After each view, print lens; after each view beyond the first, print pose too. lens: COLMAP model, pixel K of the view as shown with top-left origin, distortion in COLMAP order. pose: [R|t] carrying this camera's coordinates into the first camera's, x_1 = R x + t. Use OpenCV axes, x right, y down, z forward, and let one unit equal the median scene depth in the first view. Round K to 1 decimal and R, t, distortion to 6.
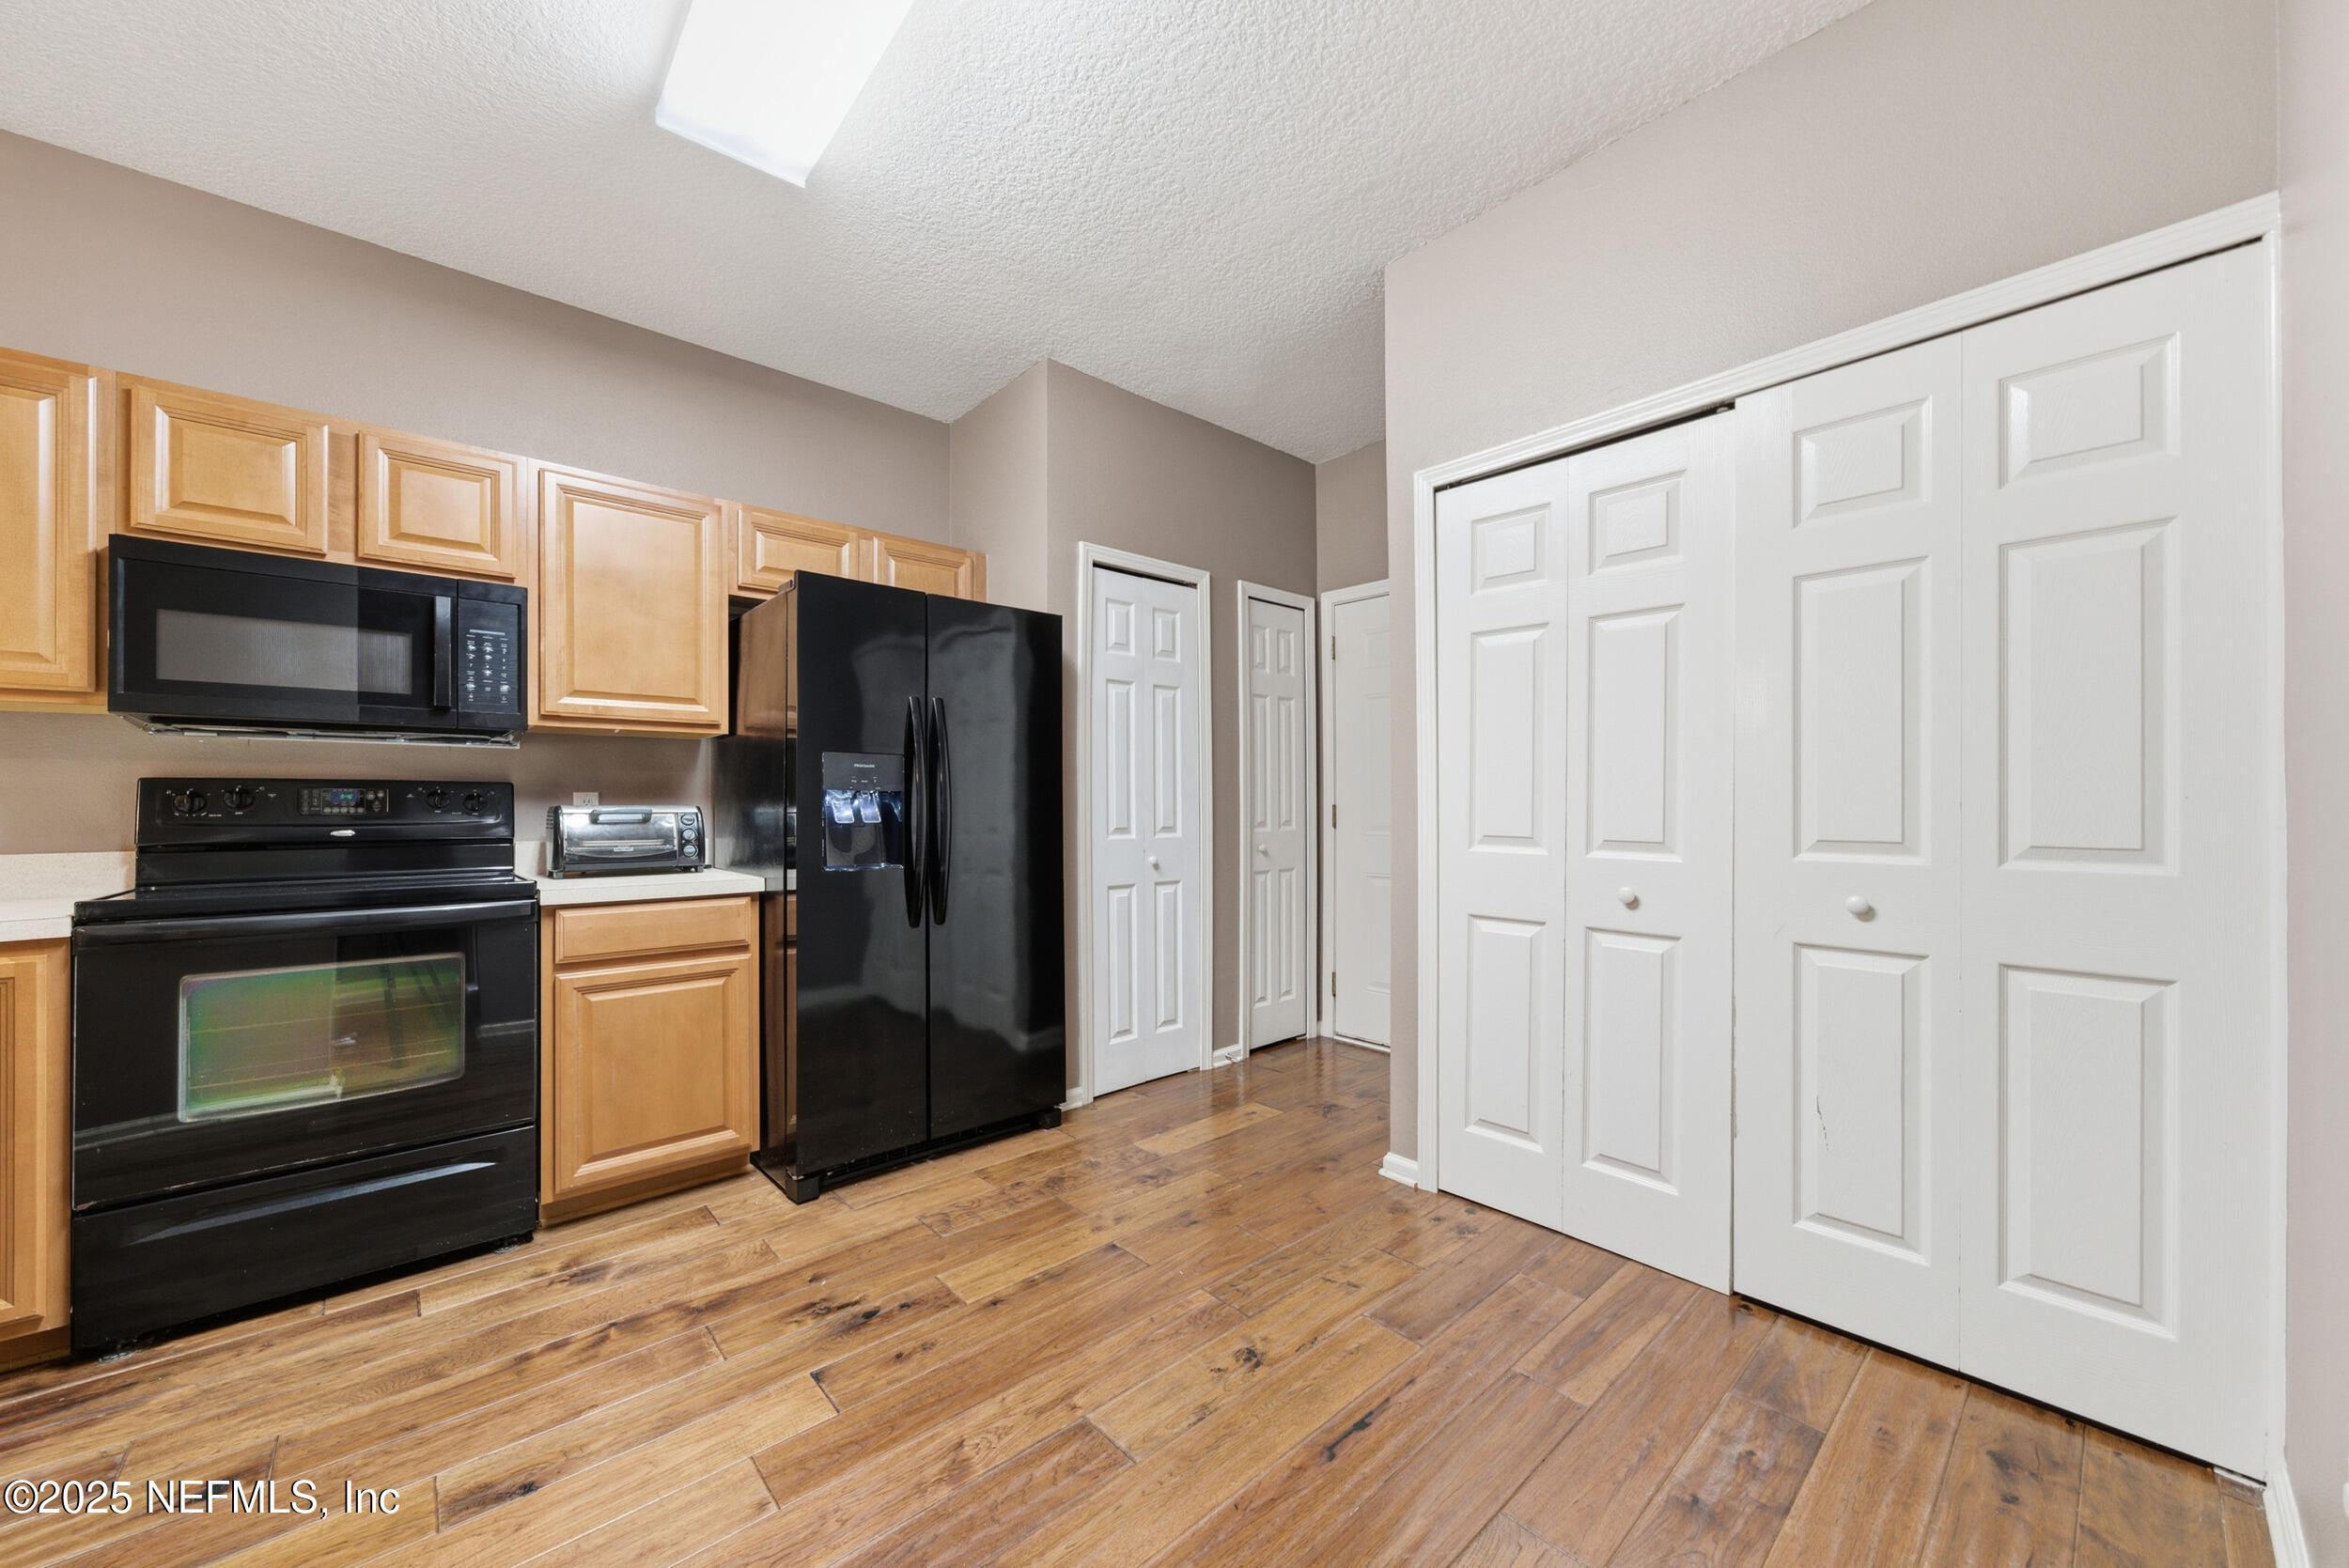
lens RADIAL K [[843.2, 0, 1165.5], [0, 843.2, 797.0], [0, 0, 1]] dist [-0.002813, -0.000340]
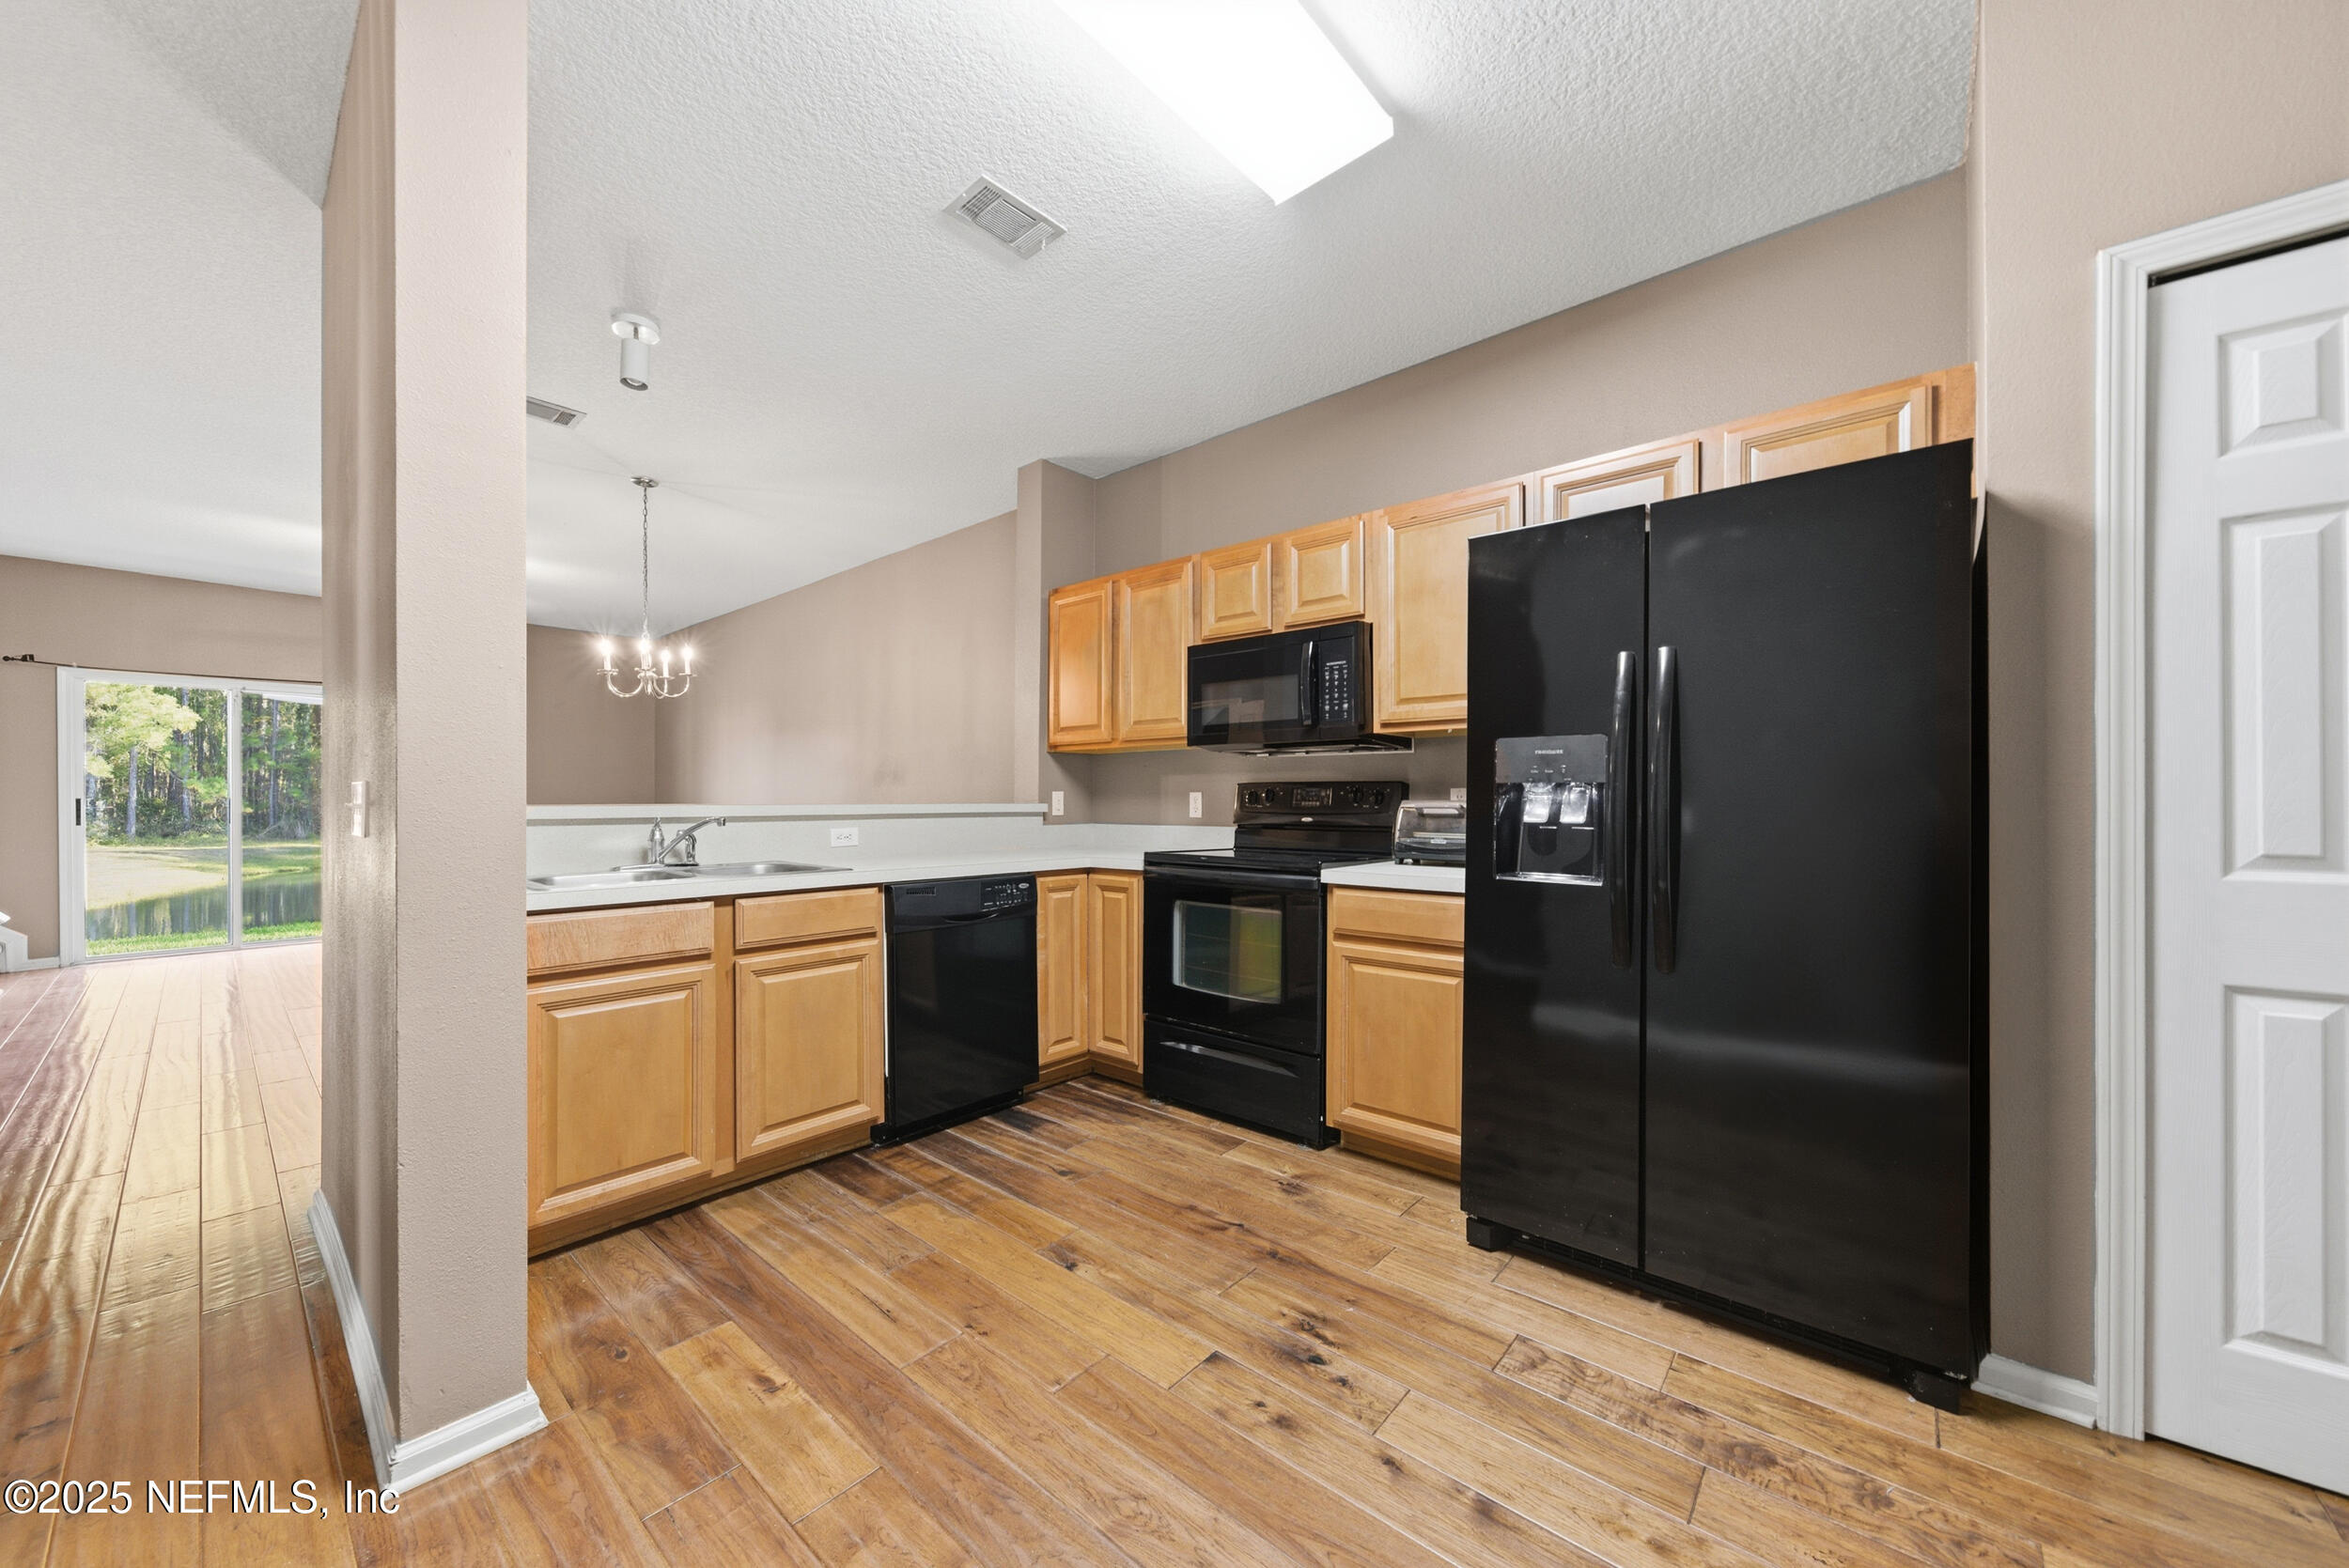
lens RADIAL K [[843.2, 0, 1165.8], [0, 843.2, 808.0], [0, 0, 1]] dist [-0.002813, -0.000340]
pose [[0.129570, 0.012770, -0.991488, 0.433818], [0.009318, 0.999857, 0.014096, 0.001303], [0.991527, -0.011065, 0.129432, 0.599355]]
